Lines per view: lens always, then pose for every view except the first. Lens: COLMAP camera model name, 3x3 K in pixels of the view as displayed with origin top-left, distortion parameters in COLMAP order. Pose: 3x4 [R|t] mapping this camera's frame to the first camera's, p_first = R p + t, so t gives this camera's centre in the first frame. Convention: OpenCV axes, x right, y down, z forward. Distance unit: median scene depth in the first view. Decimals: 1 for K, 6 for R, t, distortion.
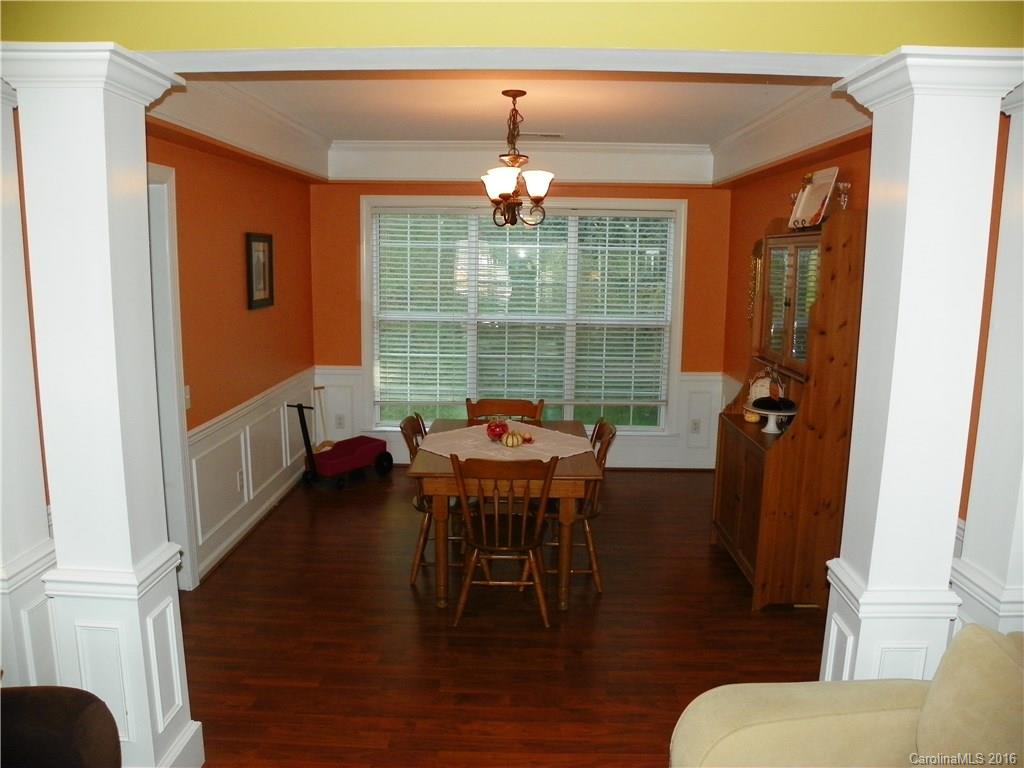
lens RADIAL K [[770.1, 0, 514.0], [0, 770.1, 388.9], [0, 0, 1]] dist [-0.142501, 0.080155]
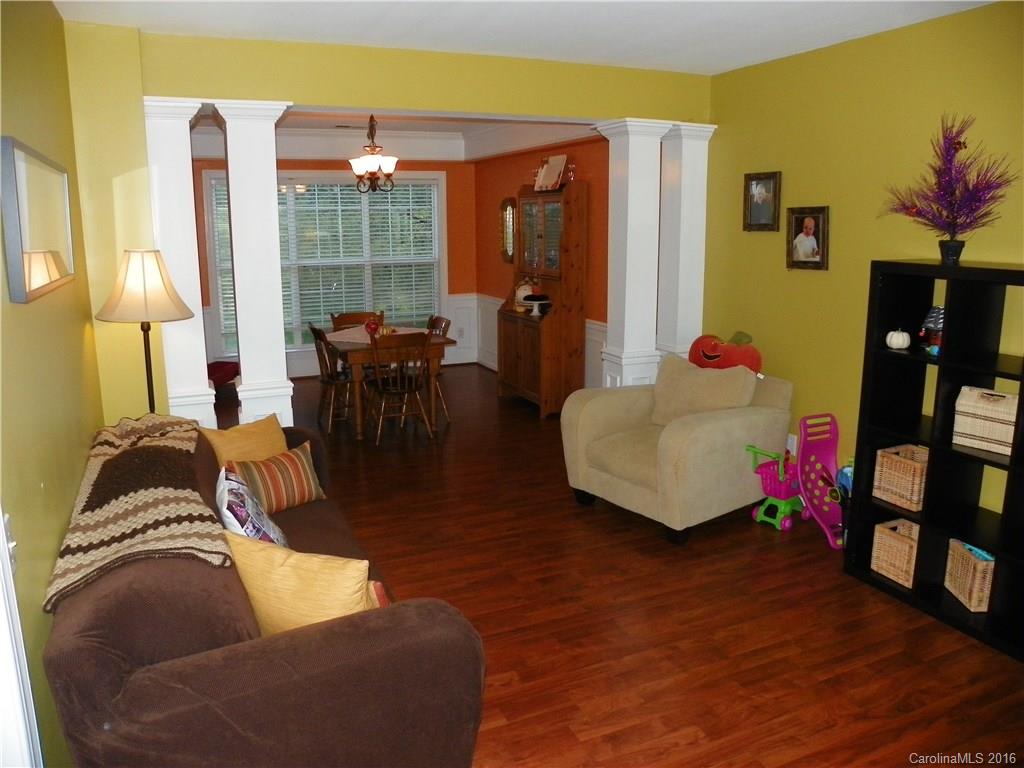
lens RADIAL K [[770.1, 0, 516.6], [0, 770.1, 388.4], [0, 0, 1]] dist [-0.142501, 0.080155]
pose [[0.902695, -0.108194, 0.416456, -0.419568], [0.088653, 0.993871, 0.066042, 0.102656], [-0.421049, -0.022696, 0.906754, -0.511795]]
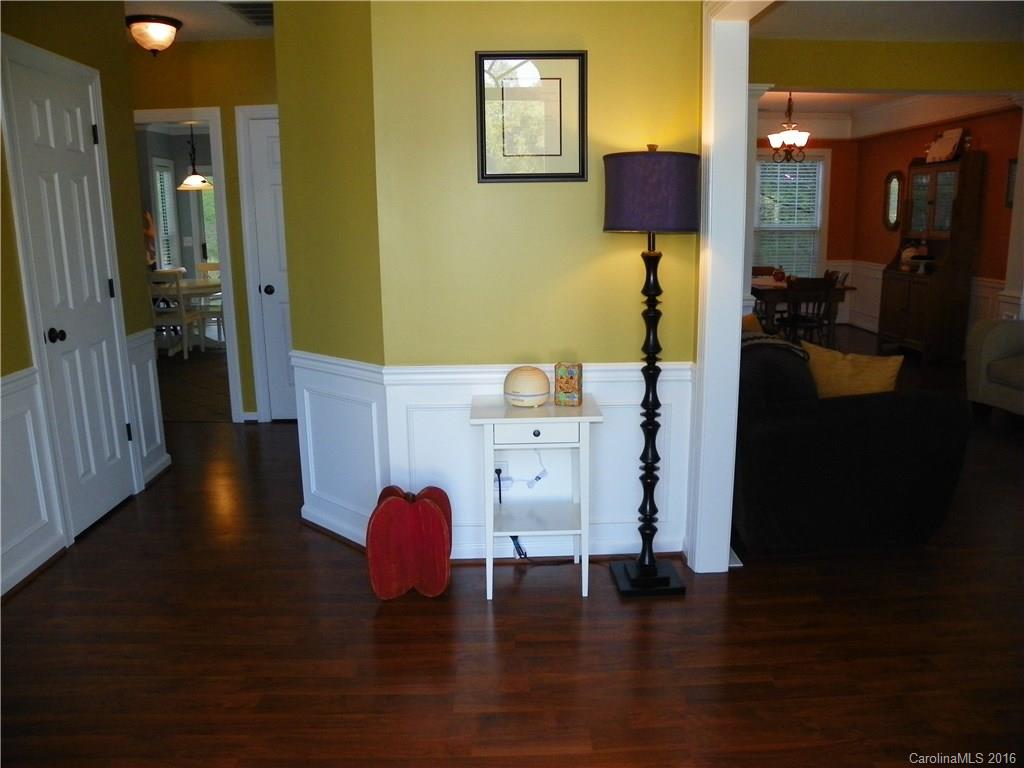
lens RADIAL K [[770.1, 0, 511.9], [0, 770.1, 389.8], [0, 0, 1]] dist [-0.142501, 0.080155]
pose [[0.998591, -0.038068, 0.036975, -0.748997], [0.036267, 0.998178, 0.048221, 0.220896], [-0.038743, -0.046812, 0.998152, -0.791627]]
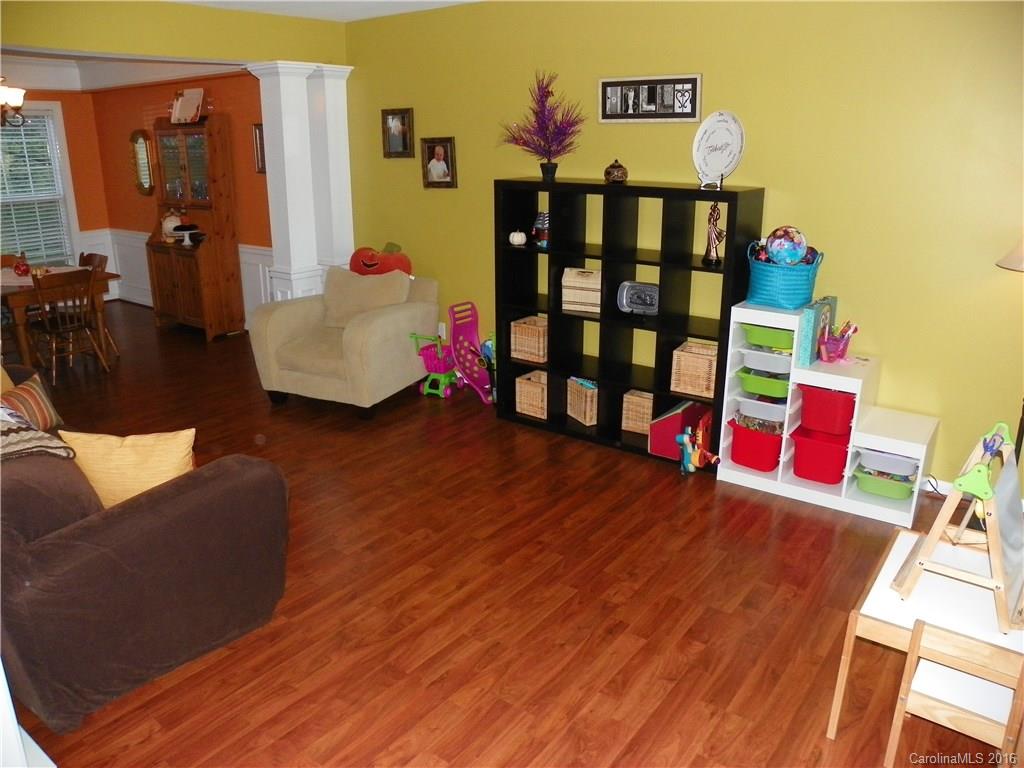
lens RADIAL K [[770.1, 0, 513.7], [0, 770.1, 382.3], [0, 0, 1]] dist [-0.142501, 0.080155]
pose [[0.580886, -0.260350, 0.771226, -0.632954], [0.145516, 0.965421, 0.216304, 0.100499], [-0.800872, -0.013422, 0.598685, -0.624161]]
